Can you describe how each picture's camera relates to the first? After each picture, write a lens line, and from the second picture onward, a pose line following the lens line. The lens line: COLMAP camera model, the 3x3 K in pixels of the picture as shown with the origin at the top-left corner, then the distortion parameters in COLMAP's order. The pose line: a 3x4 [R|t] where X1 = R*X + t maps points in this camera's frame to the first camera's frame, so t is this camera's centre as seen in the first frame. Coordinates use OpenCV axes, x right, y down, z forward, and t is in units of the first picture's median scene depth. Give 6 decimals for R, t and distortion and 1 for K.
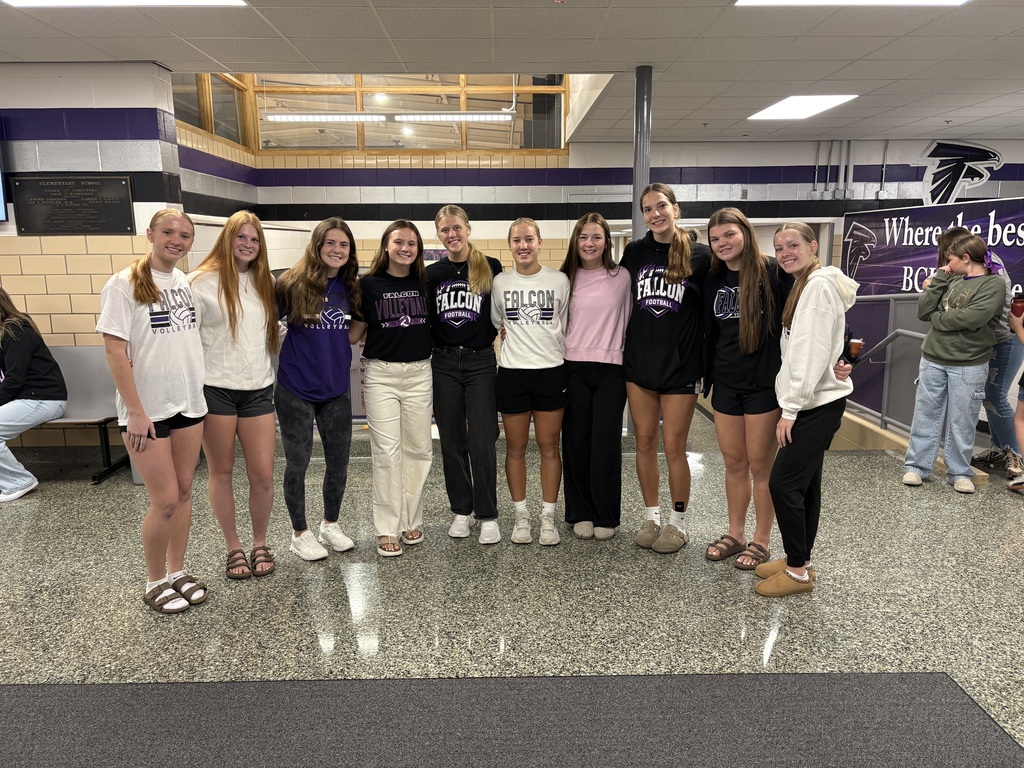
lens RADIAL K [[760.9, 0, 511.9], [0, 760.9, 385.7], [0, 0, 1]] dist [0.001887, 0.000339]
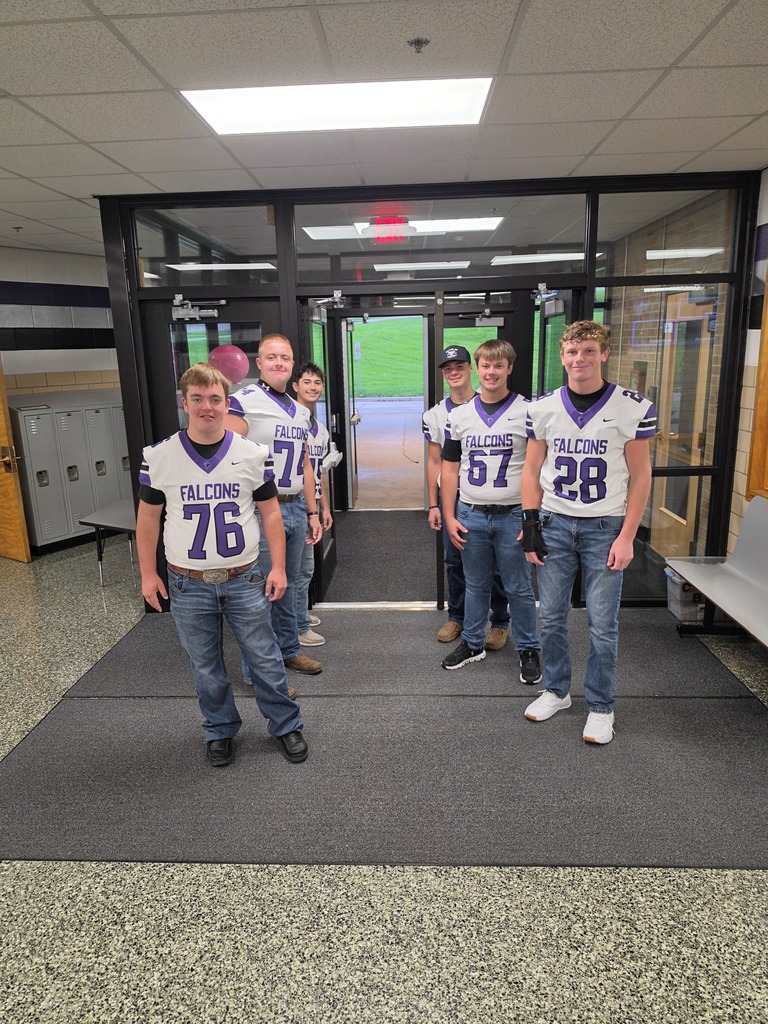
lens RADIAL K [[694.0, 0, 377.5], [0, 694.0, 518.2], [0, 0, 1]] dist [0.021743, -0.019778]
pose [[-0.997554, 0.017683, 0.067629, -0.127642], [0.044241, 0.908766, 0.414955, -0.383198], [-0.054122, 0.416932, -0.907325, 1.585004]]
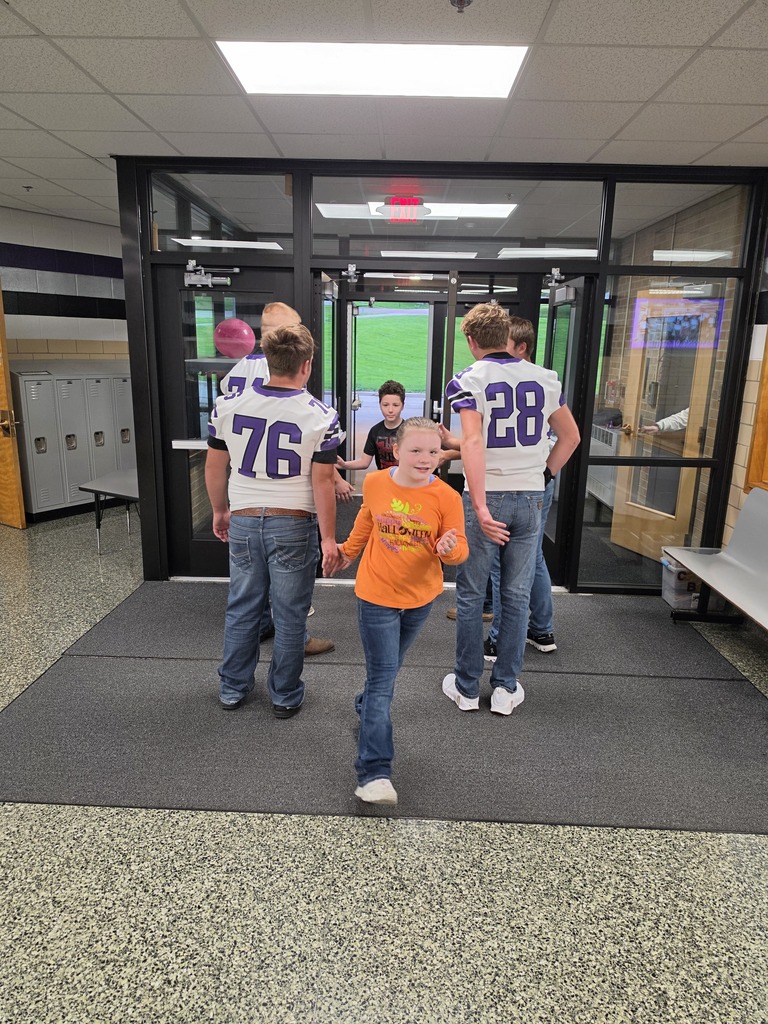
lens RADIAL K [[694.0, 0, 382.9], [0, 694.0, 521.5], [0, 0, 1]] dist [0.021743, -0.019778]
pose [[-0.998758, -0.027213, 0.041729, -0.089998], [-0.006989, 0.905877, 0.423484, -0.342337], [-0.049326, 0.422667, -0.904942, 1.615638]]
